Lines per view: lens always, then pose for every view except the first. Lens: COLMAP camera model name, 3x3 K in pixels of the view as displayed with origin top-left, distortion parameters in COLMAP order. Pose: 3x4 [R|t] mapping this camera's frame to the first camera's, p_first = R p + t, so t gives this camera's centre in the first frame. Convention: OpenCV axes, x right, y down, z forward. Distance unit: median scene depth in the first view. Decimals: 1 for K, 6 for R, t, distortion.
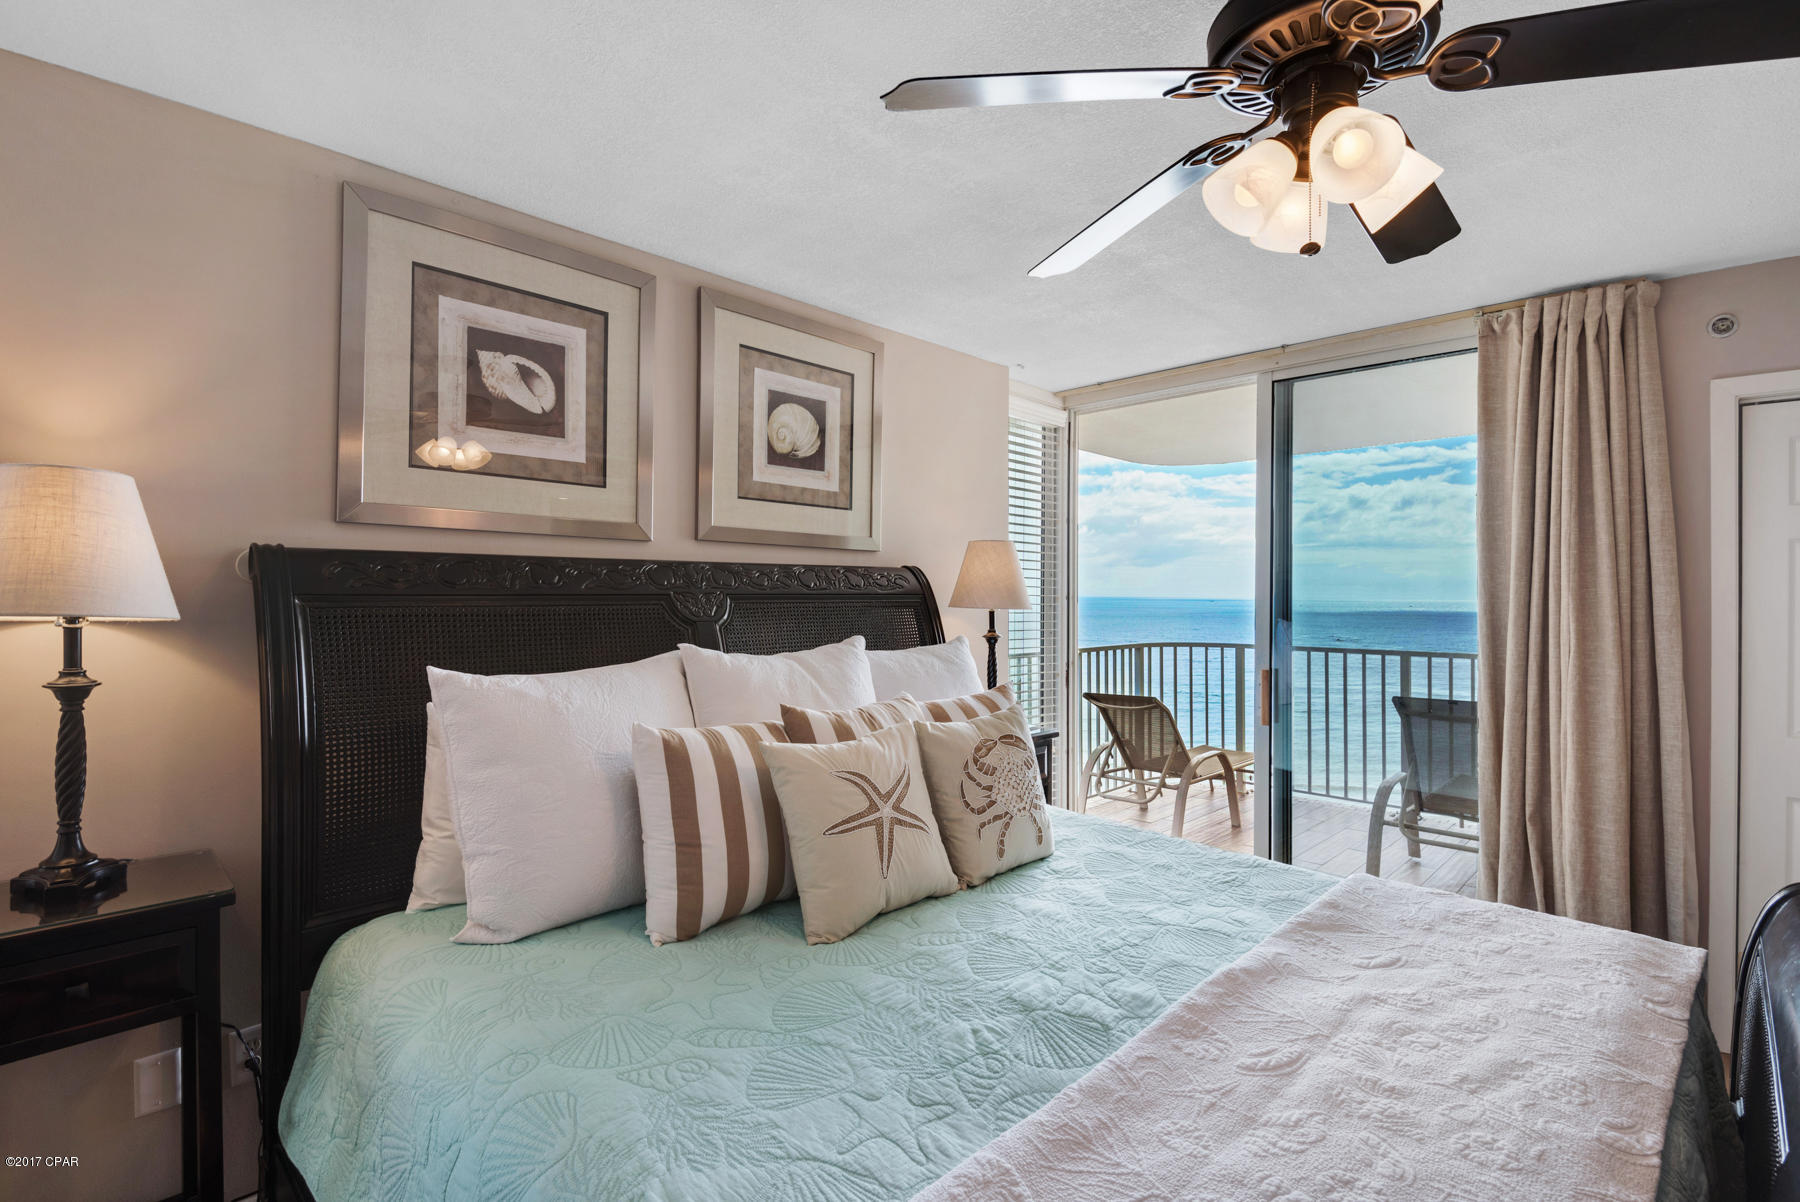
lens RADIAL K [[855.4, 0, 901.6], [0, 855.4, 588.6], [0, 0, 1]] dist [0.001397, -0.000128]
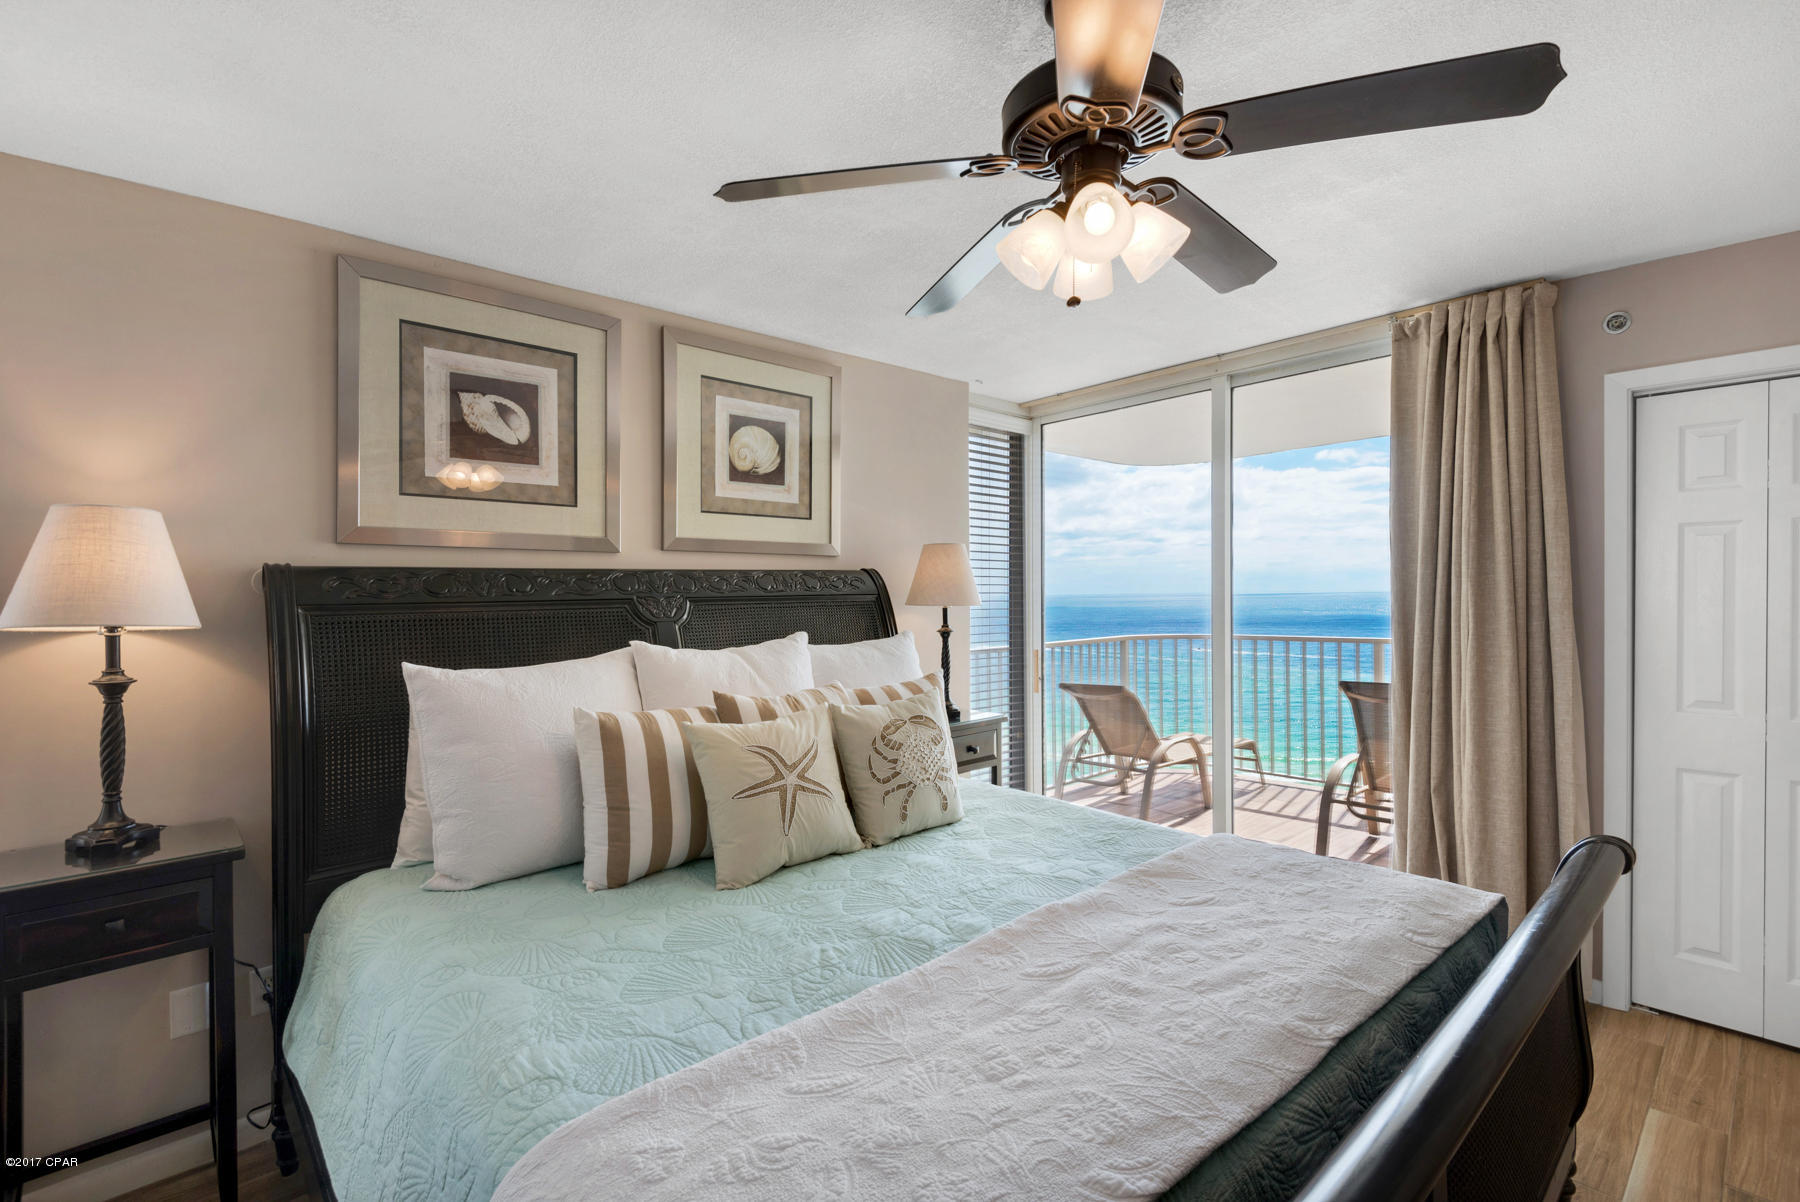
lens RADIAL K [[836.6, 0, 903.1], [0, 836.6, 589.4], [0, 0, 1]] dist [0.019070, -0.002820]
pose [[0.998361, -0.022370, -0.052668, 0.185285], [0.022317, 0.999750, -0.001599, 0.005116], [0.052691, 0.000421, 0.998611, -0.126168]]
